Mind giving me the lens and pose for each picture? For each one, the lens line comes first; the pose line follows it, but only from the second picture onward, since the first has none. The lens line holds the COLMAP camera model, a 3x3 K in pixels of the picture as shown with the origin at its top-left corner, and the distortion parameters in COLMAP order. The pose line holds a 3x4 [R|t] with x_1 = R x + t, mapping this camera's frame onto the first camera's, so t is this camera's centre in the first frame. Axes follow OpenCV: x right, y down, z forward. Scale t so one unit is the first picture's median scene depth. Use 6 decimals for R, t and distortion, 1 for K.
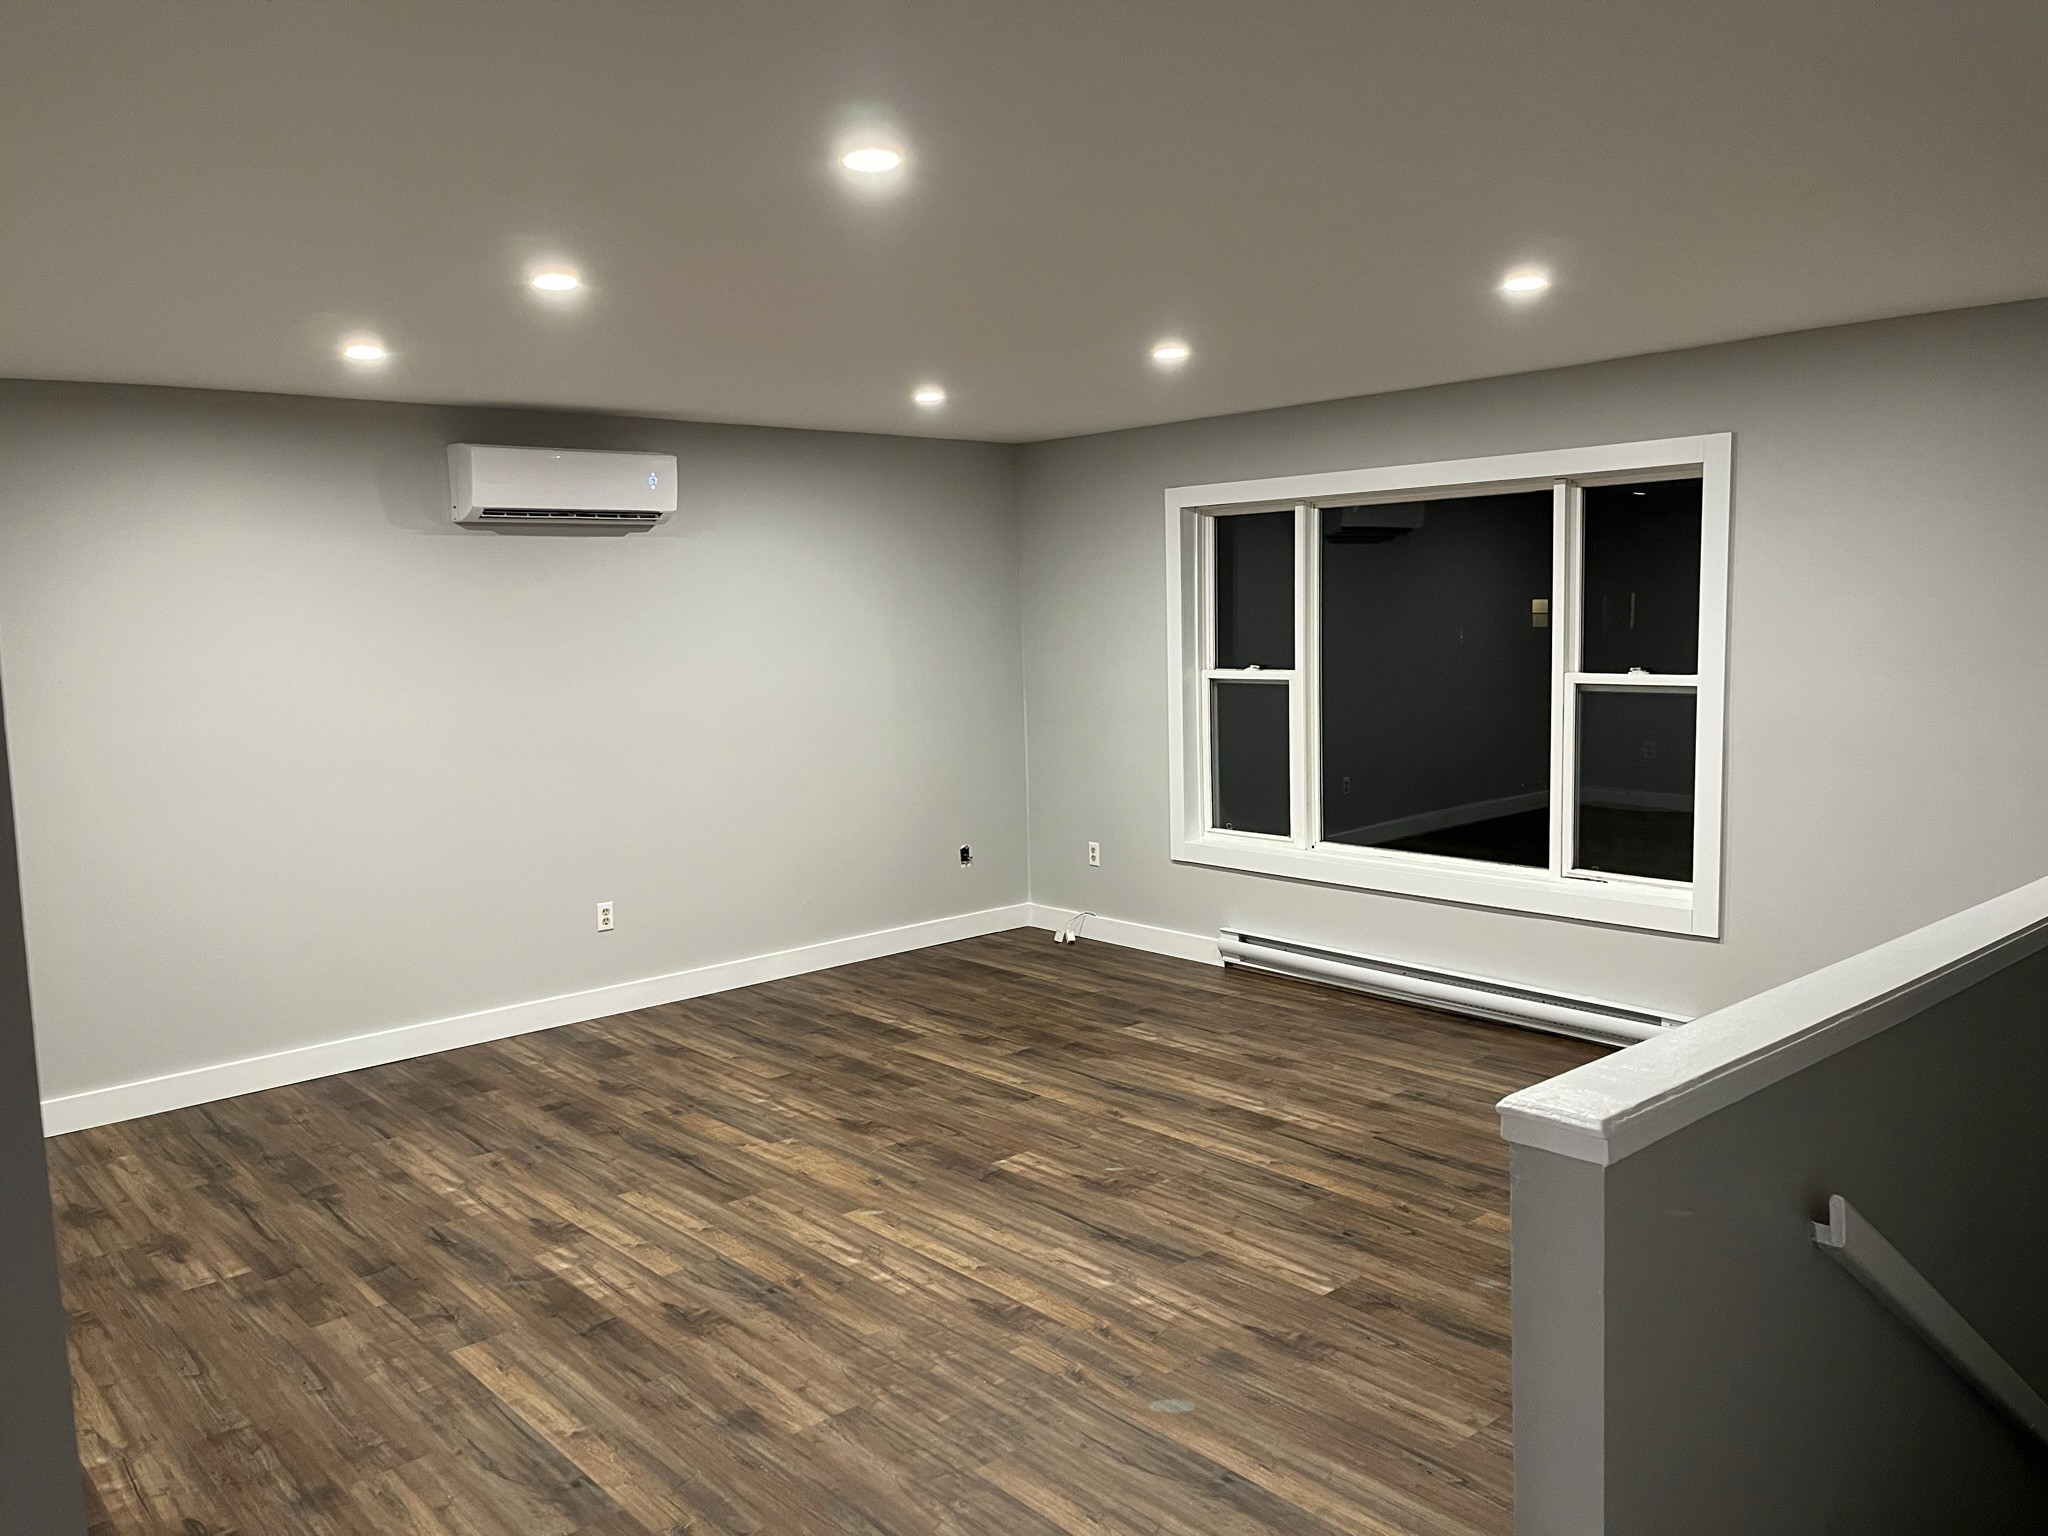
lens RADIAL K [[1533.8, 0, 1024.0], [0, 1533.8, 768.0], [0, 0, 1]] dist [0.079681, -0.112717]
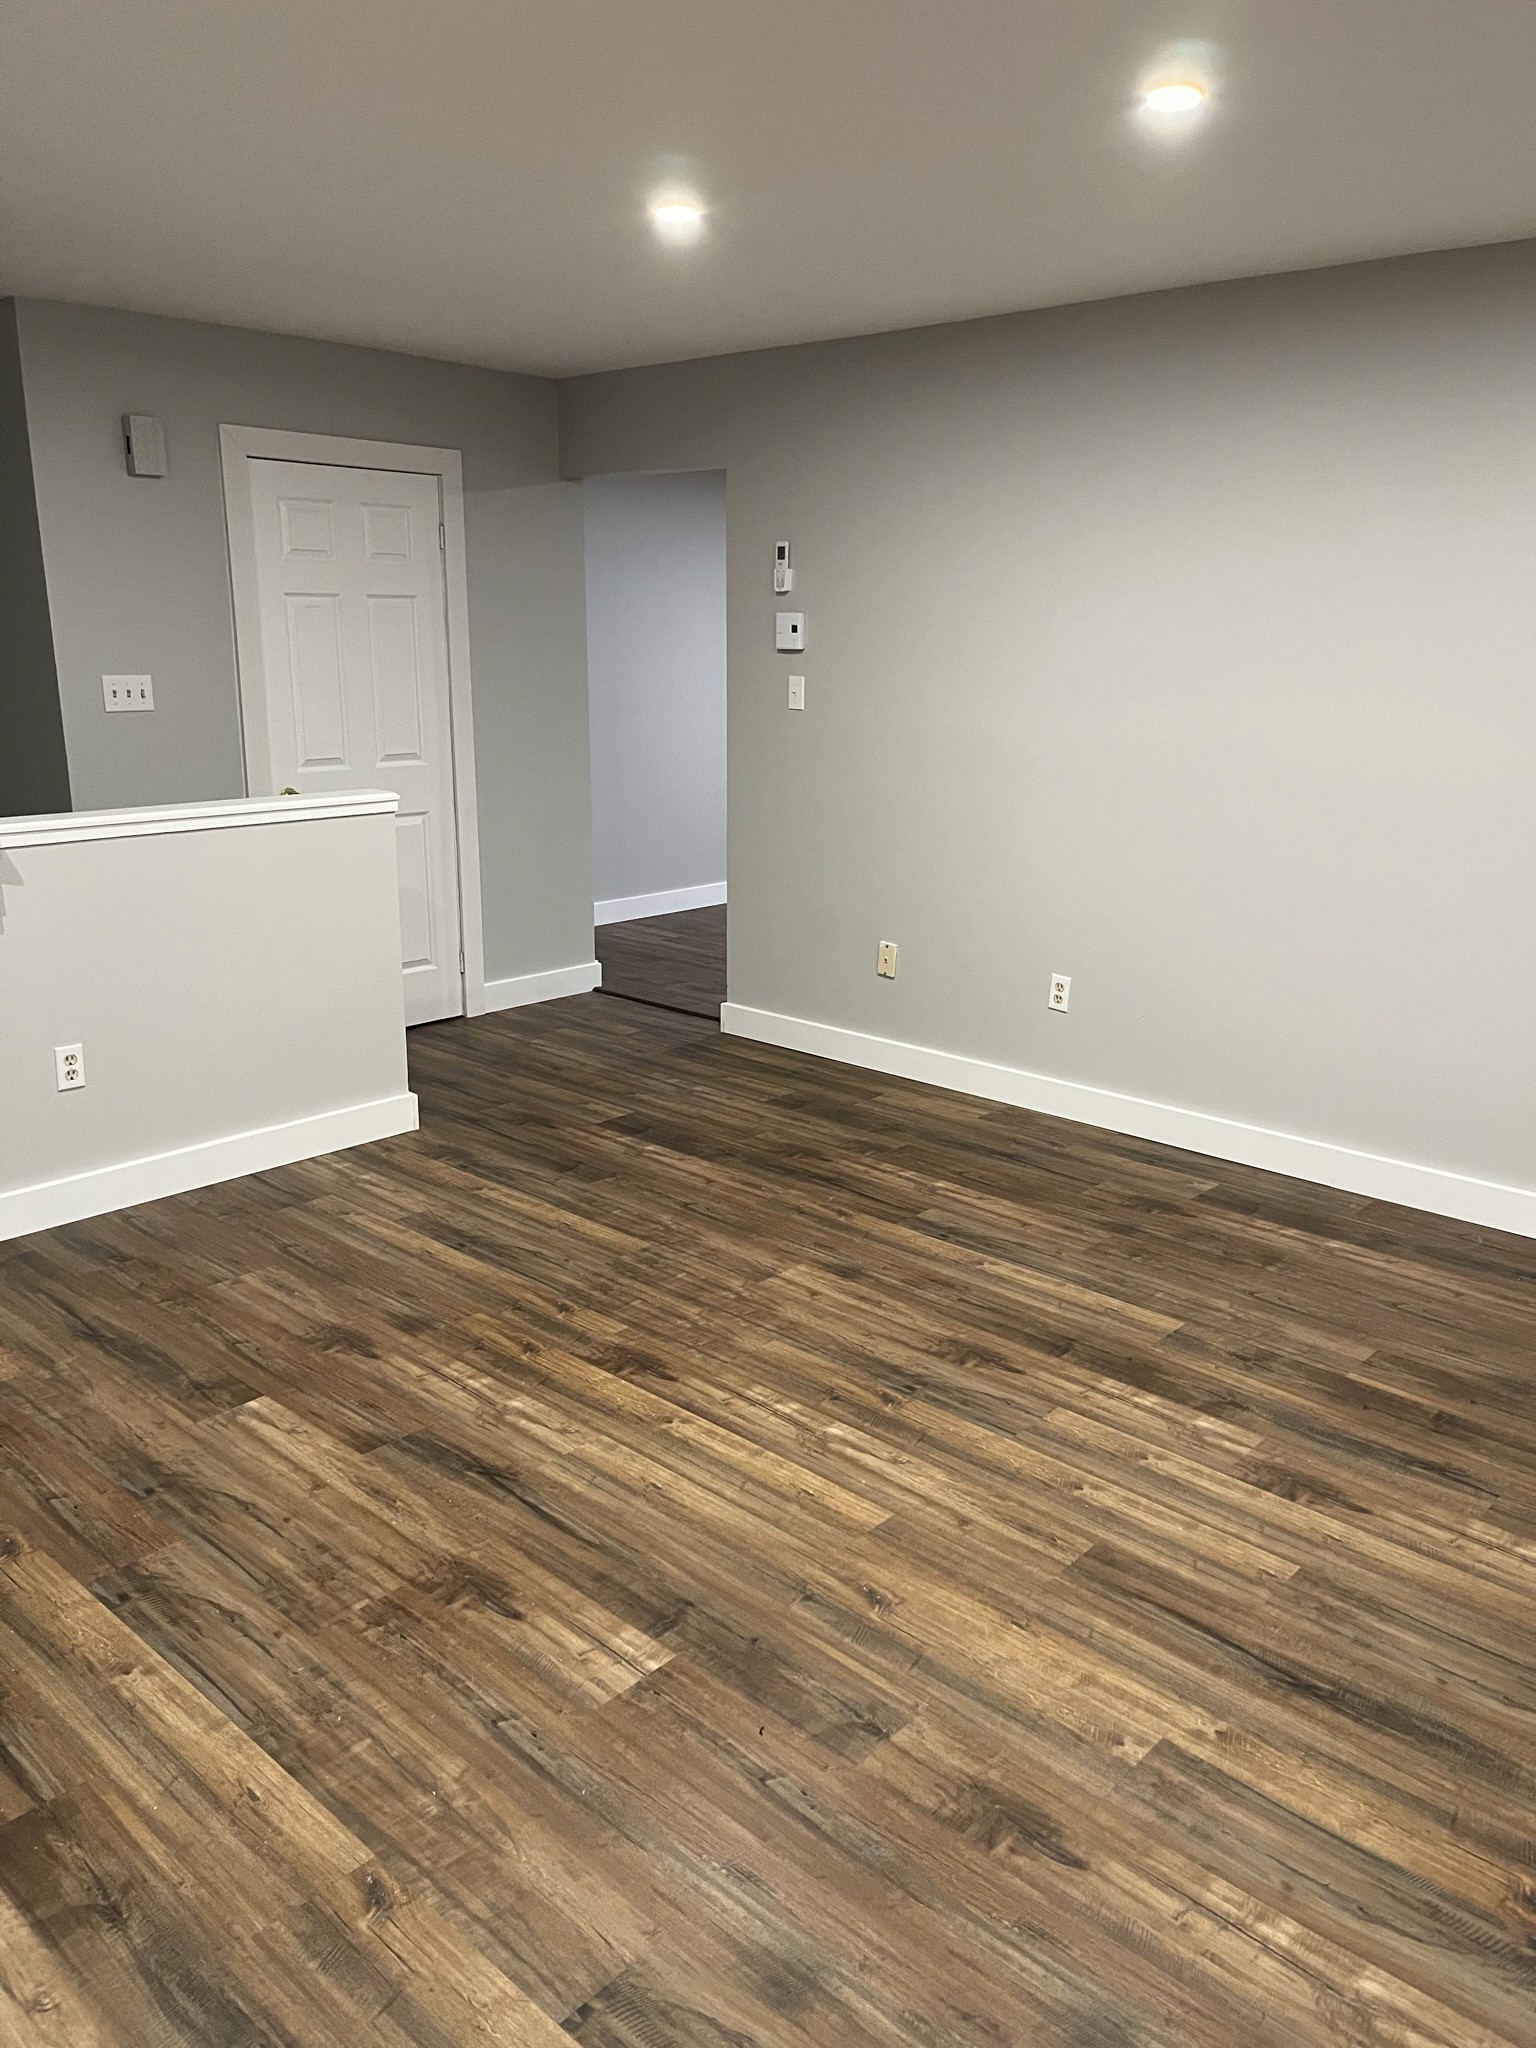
lens RADIAL K [[1533.8, 0, 781.8], [0, 1533.8, 1038.7], [0, 0, 1]] dist [0.079681, -0.112717]
pose [[-0.994328, 0.045423, -0.096164, -0.019329], [0.006608, 0.928843, 0.370415, -0.156974], [0.106147, 0.367679, -0.923875, 1.696191]]
